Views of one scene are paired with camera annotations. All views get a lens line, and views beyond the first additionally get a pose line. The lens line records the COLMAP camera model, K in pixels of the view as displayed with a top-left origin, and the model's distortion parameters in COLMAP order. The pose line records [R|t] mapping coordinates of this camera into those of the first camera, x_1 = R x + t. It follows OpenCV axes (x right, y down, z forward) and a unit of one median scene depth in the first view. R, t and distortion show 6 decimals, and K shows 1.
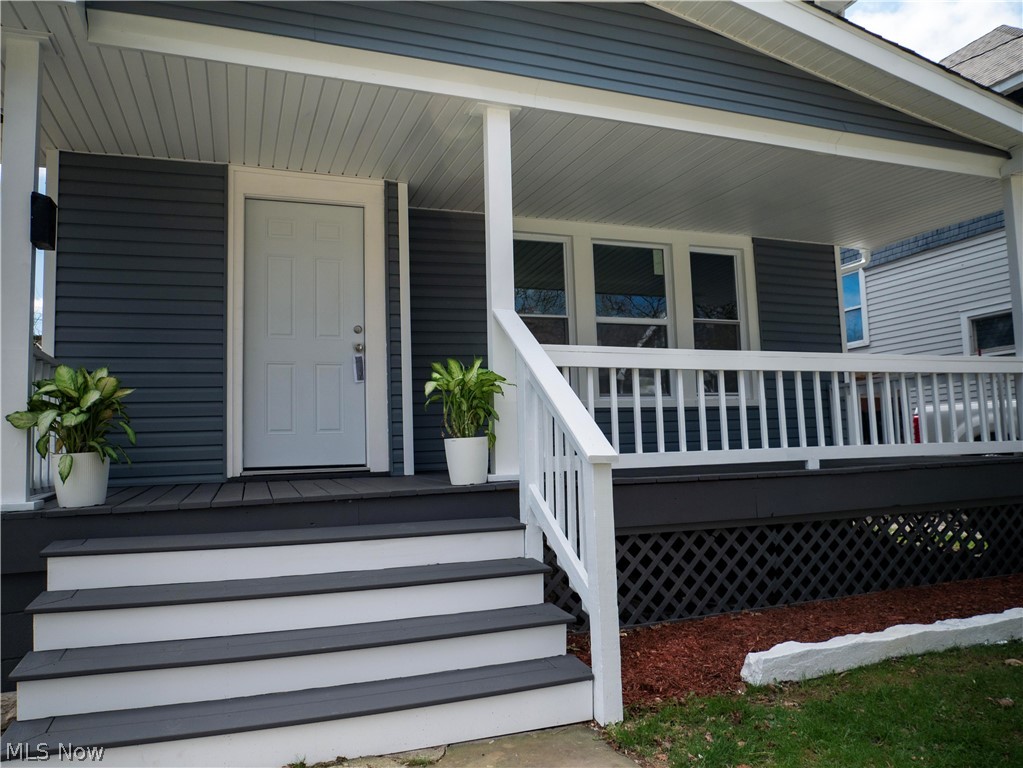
lens RADIAL K [[743.3, 0, 511.5], [0, 743.3, 384.0], [0, 0, 1]] dist [-0.035956, 0.005117]
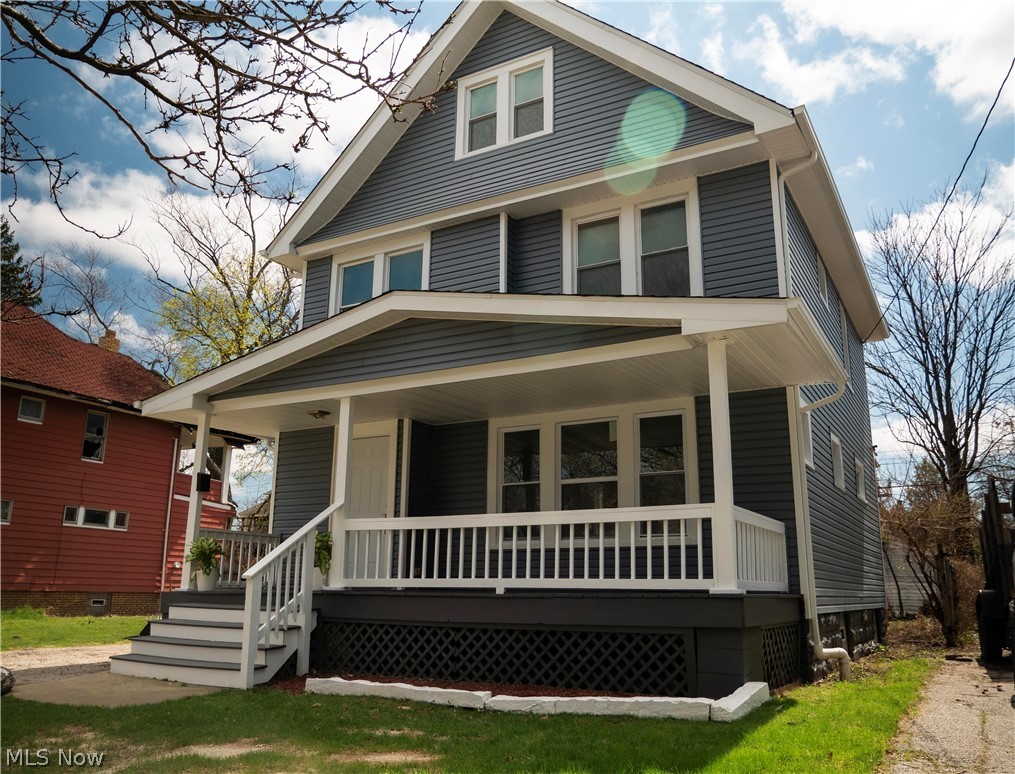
lens RADIAL K [[824.1, 0, 507.5], [0, 824.1, 387.0], [0, 0, 1]] dist [-0.034170, -0.002124]
pose [[0.644019, -0.148055, -0.750546, 1.375149], [0.040935, 0.986357, -0.159447, -0.024166], [0.763914, 0.071963, 0.641293, -0.059750]]
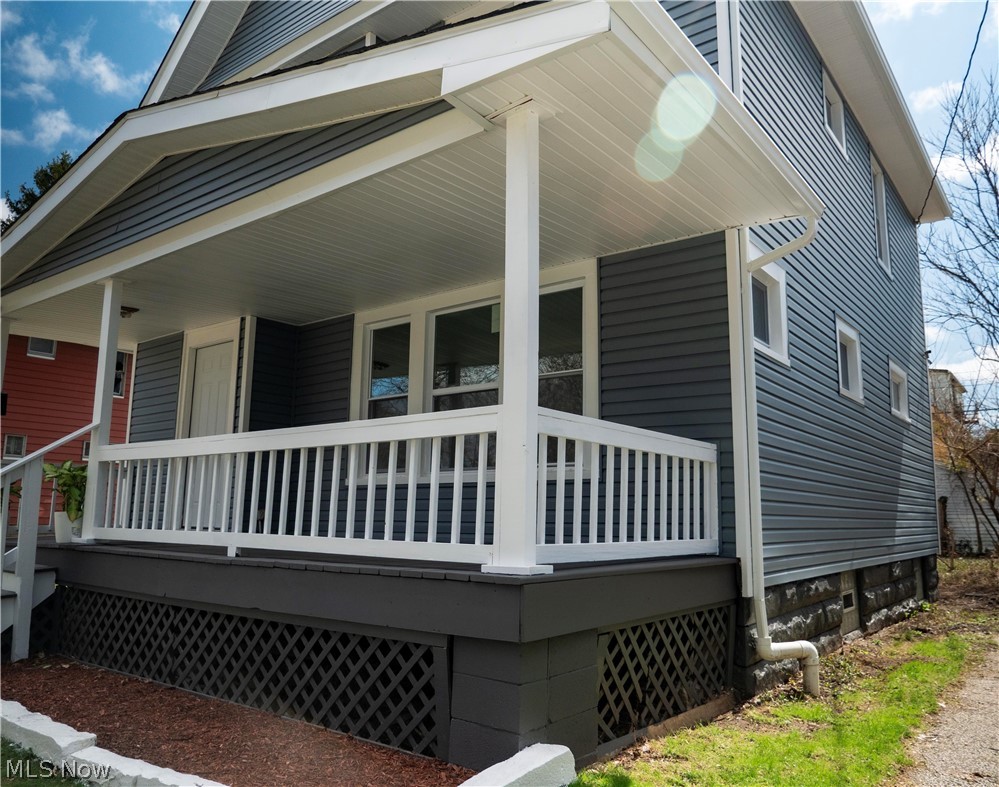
lens RADIAL K [[765.6, 0, 518.4], [0, 765.6, 396.4], [0, 0, 1]] dist [-0.067107, 0.050268]
pose [[0.542823, -0.094198, -0.834548, 1.156605], [0.049862, 0.995552, -0.079939, 0.005366], [0.838366, 0.001781, 0.545106, 0.622605]]
